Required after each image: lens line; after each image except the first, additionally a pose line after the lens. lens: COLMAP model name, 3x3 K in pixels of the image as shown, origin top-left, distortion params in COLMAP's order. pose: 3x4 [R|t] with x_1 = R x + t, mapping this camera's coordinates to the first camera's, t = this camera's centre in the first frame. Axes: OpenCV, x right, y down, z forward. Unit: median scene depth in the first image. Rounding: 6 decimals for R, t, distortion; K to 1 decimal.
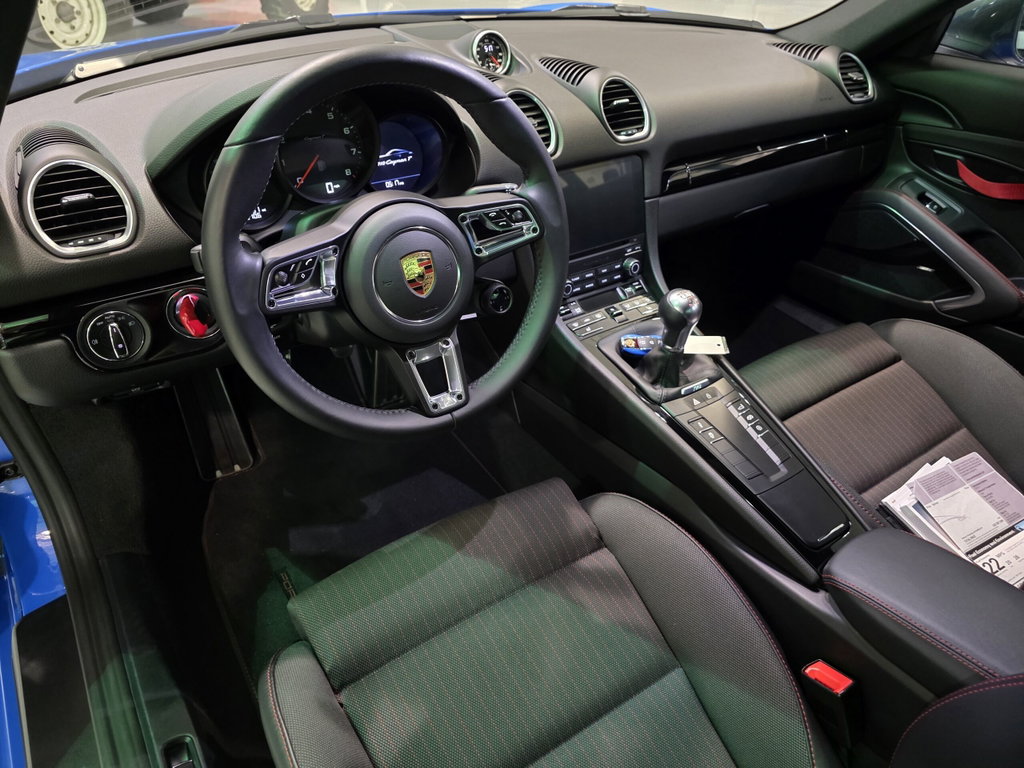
lens RADIAL K [[684.4, 0, 510.8], [0, 684.4, 364.3], [0, 0, 1]] dist [0.055048, -0.067492]
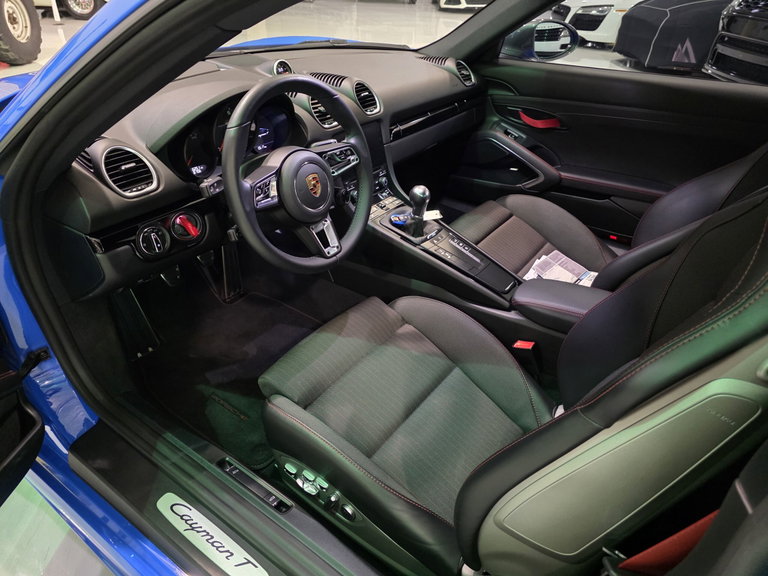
lens RADIAL K [[513.3, 0, 383.1], [0, 513.3, 273.2], [0, 0, 1]] dist [0.055048, -0.067492]
pose [[0.936366, -0.177154, 0.303044, -0.317205], [0.186801, 0.982394, -0.002900, 0.115267], [-0.297195, 0.059325, 0.952972, -0.335404]]
